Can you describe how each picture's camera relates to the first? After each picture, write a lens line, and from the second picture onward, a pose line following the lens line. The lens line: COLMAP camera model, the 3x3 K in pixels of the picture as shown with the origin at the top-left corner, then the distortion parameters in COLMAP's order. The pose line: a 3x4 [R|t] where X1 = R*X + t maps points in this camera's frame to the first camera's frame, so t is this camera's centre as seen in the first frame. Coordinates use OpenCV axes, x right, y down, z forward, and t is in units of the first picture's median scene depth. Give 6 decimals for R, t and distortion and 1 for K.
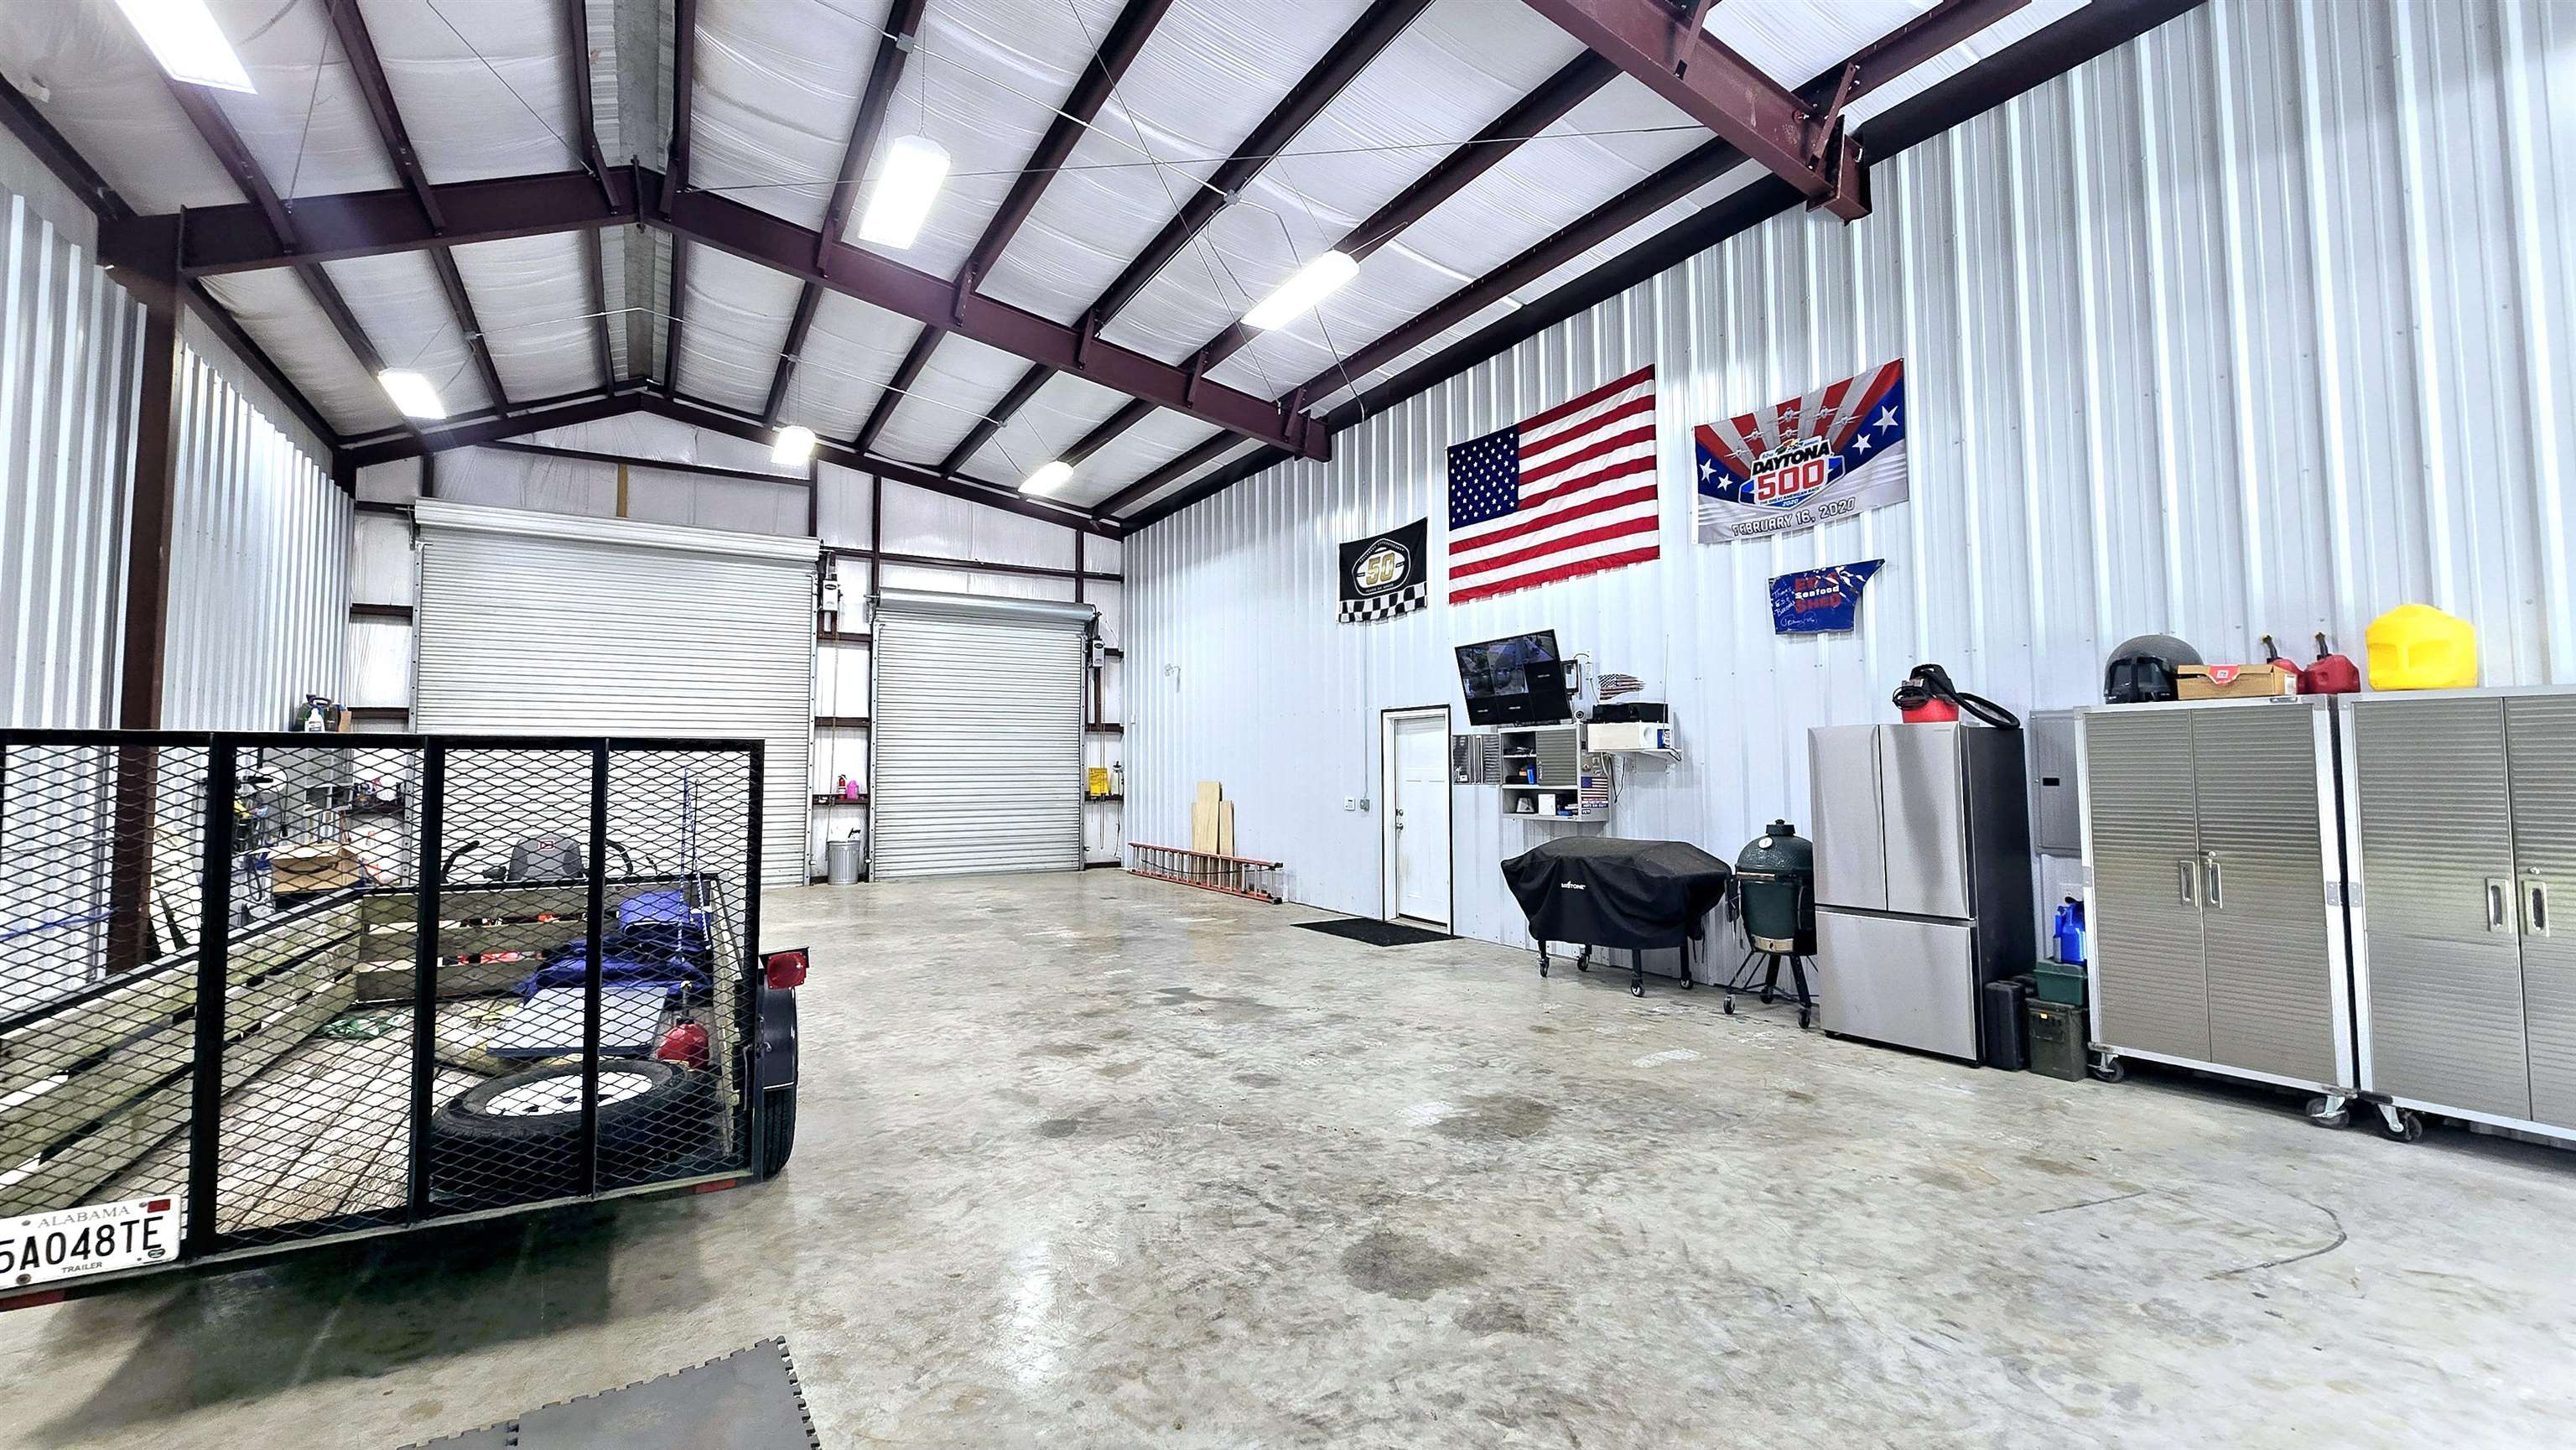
lens RADIAL K [[1054.8, 0, 1252.1], [0, 1054.8, 716.6], [0, 0, 1]] dist [-0.003283, 0.000990]
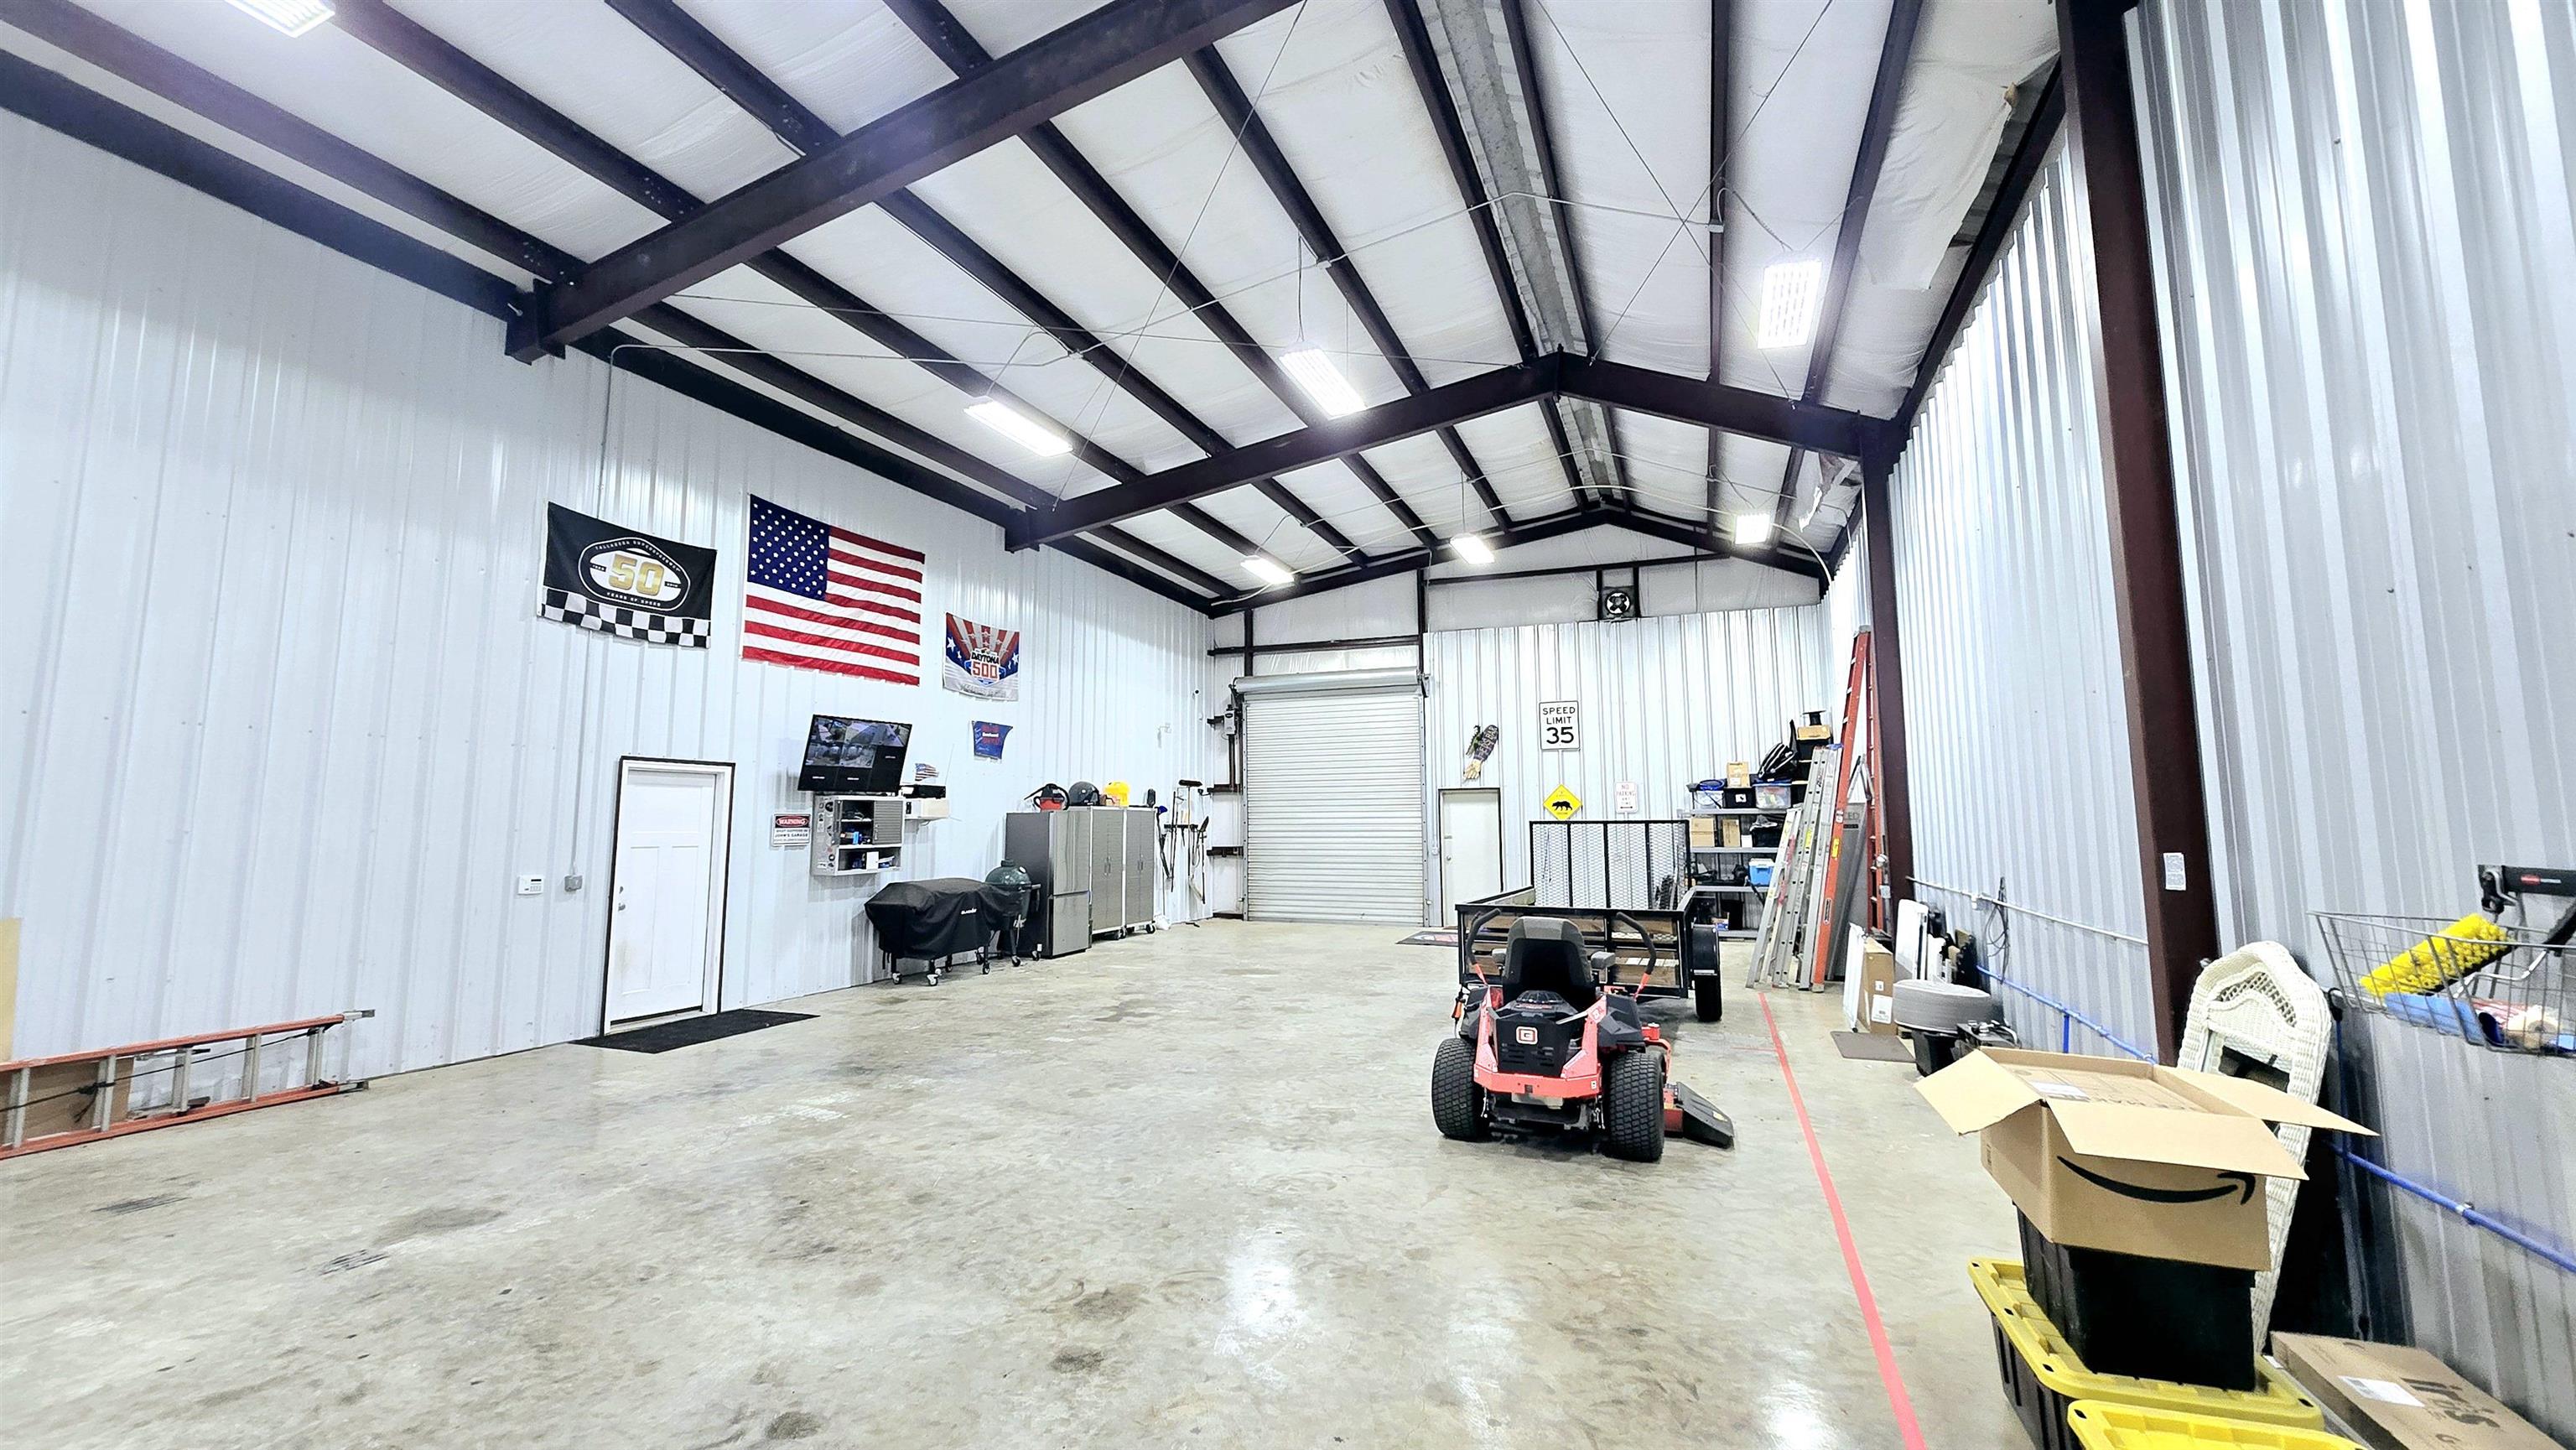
lens RADIAL K [[1054.8, 0, 1267.8], [0, 1054.8, 706.6], [0, 0, 1]] dist [-0.003283, 0.000990]
pose [[-0.618507, 0.089648, 0.780649, -1.015099], [-0.036270, 0.989155, -0.142329, 0.065923], [-0.784942, -0.116345, -0.608547, 1.453717]]
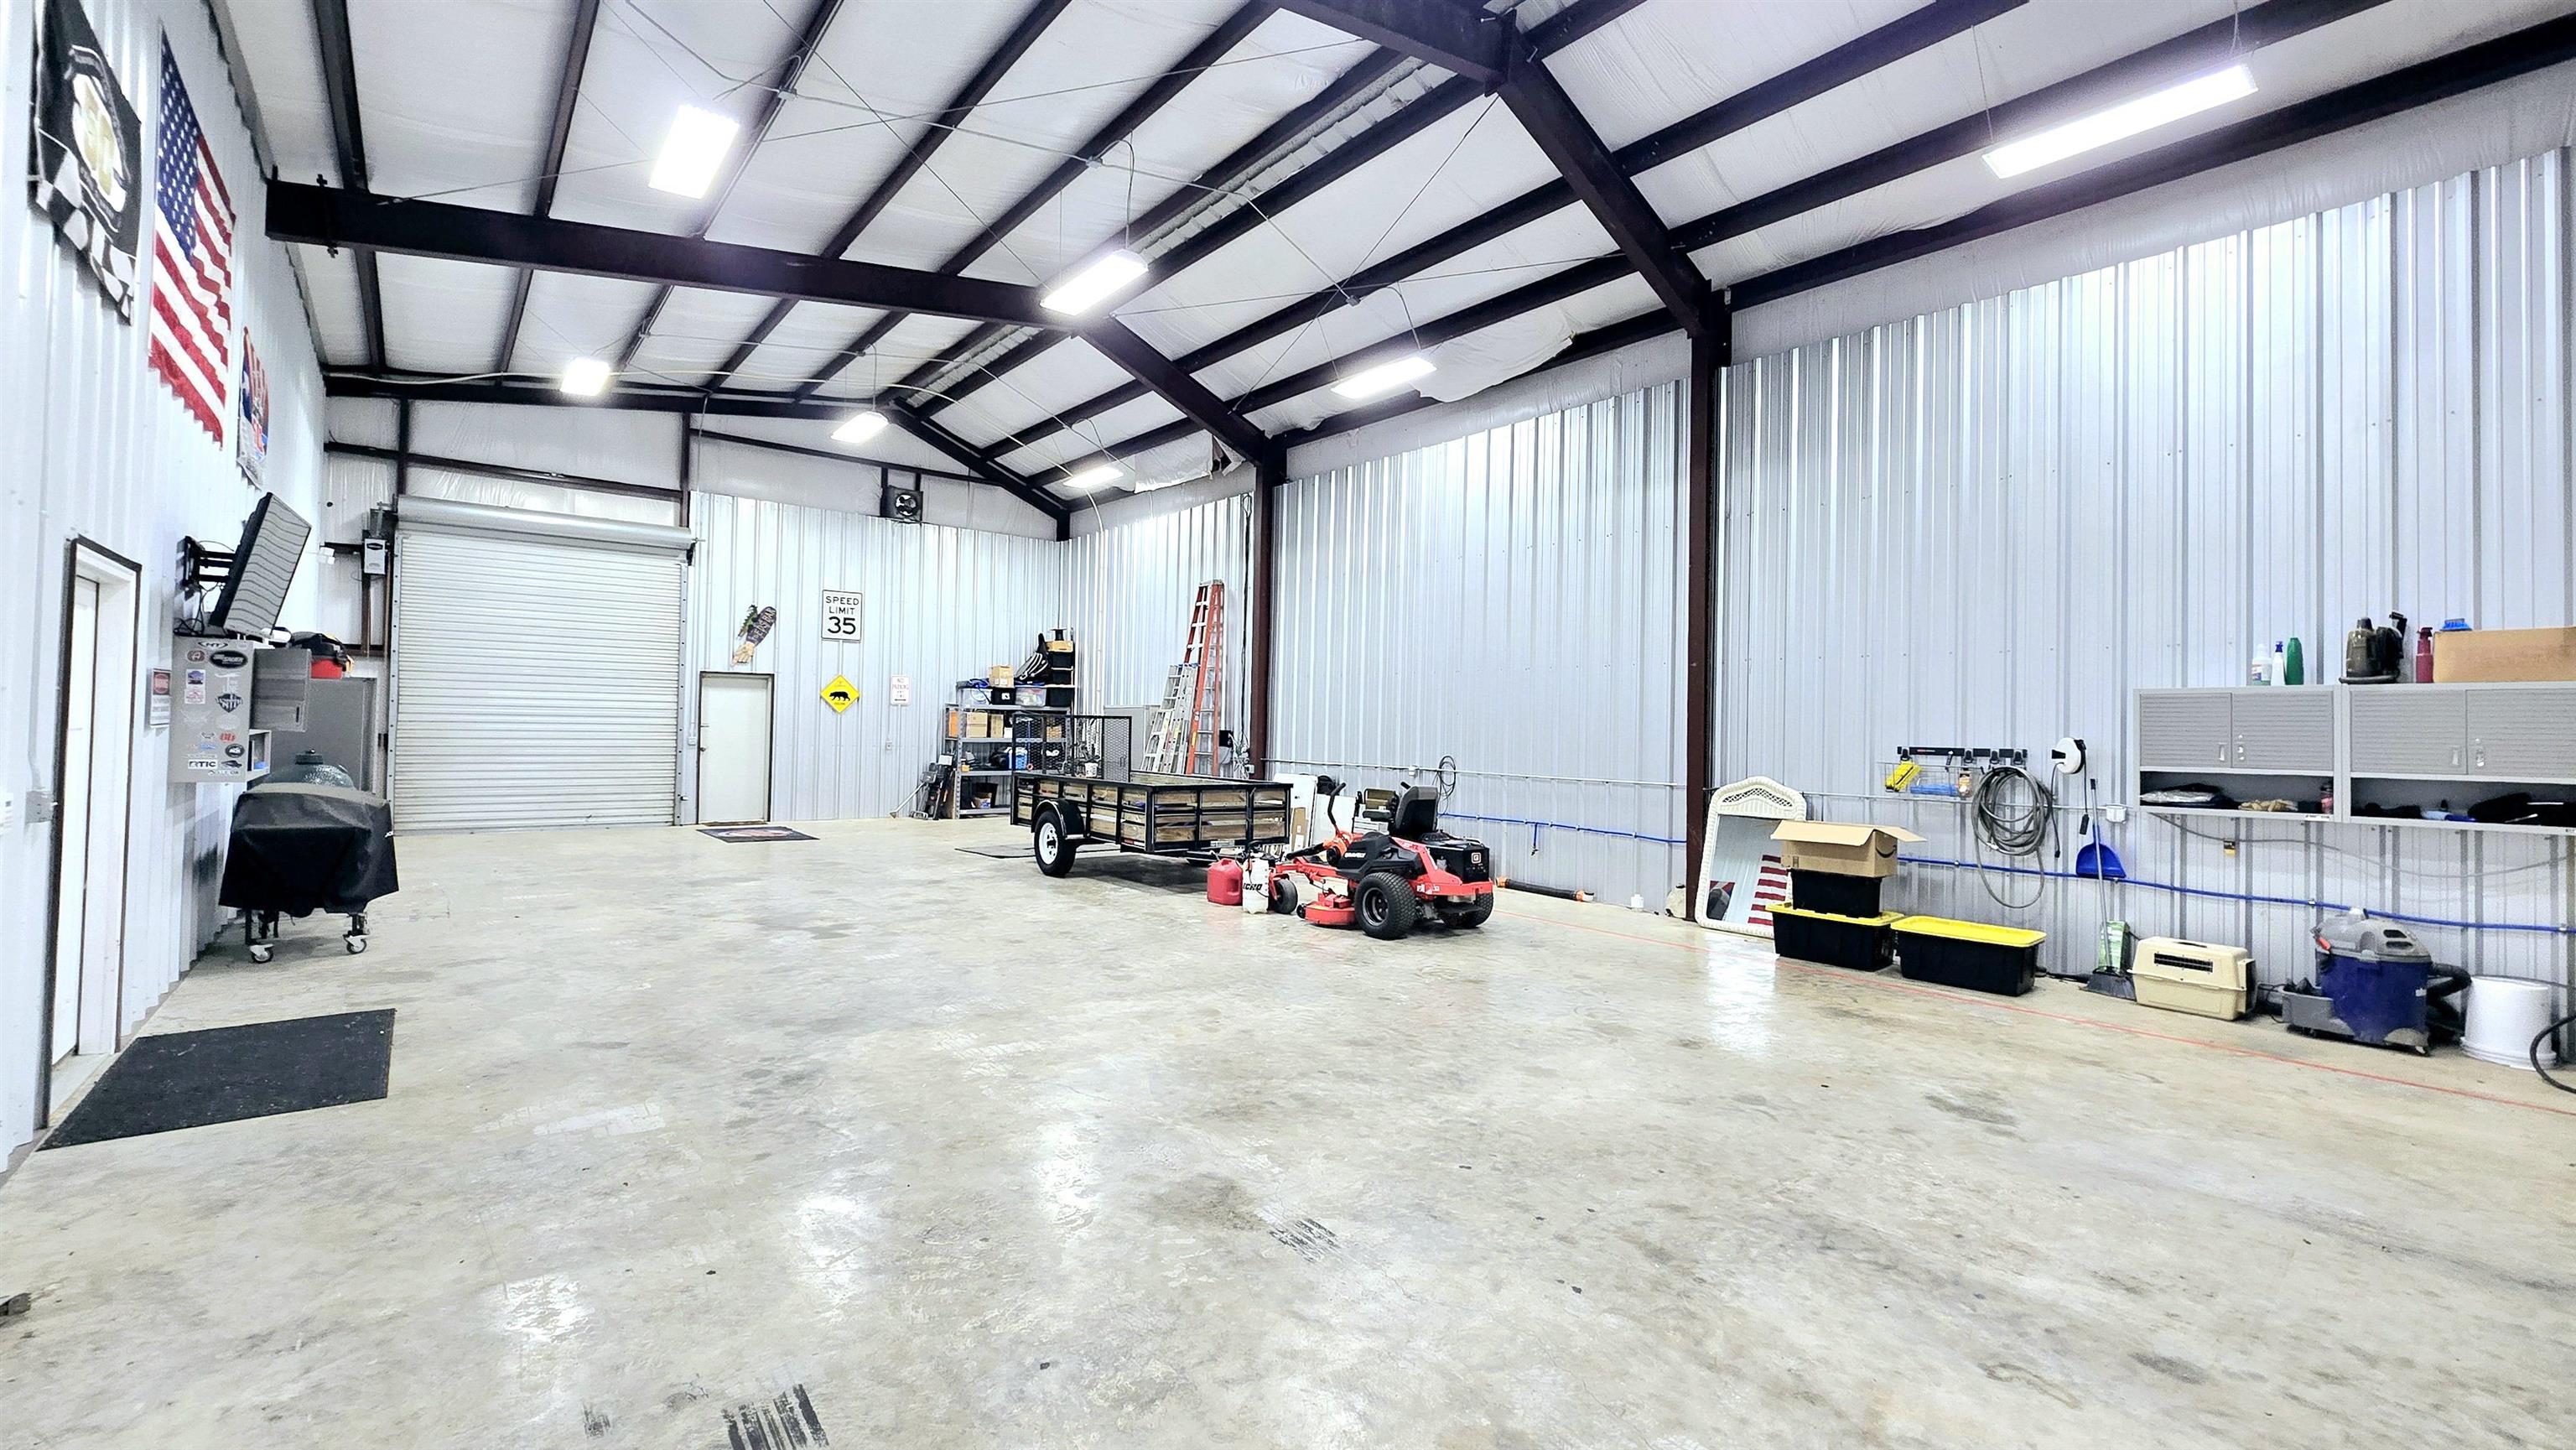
lens RADIAL K [[1054.8, 0, 1253.1], [0, 1054.8, 709.0], [0, 0, 1]] dist [-0.003283, 0.000990]
pose [[-0.988663, -0.022589, -0.148440, -0.281744], [-0.012824, 0.997710, -0.066415, 0.093772], [0.149600, -0.063759, -0.986689, 1.854202]]
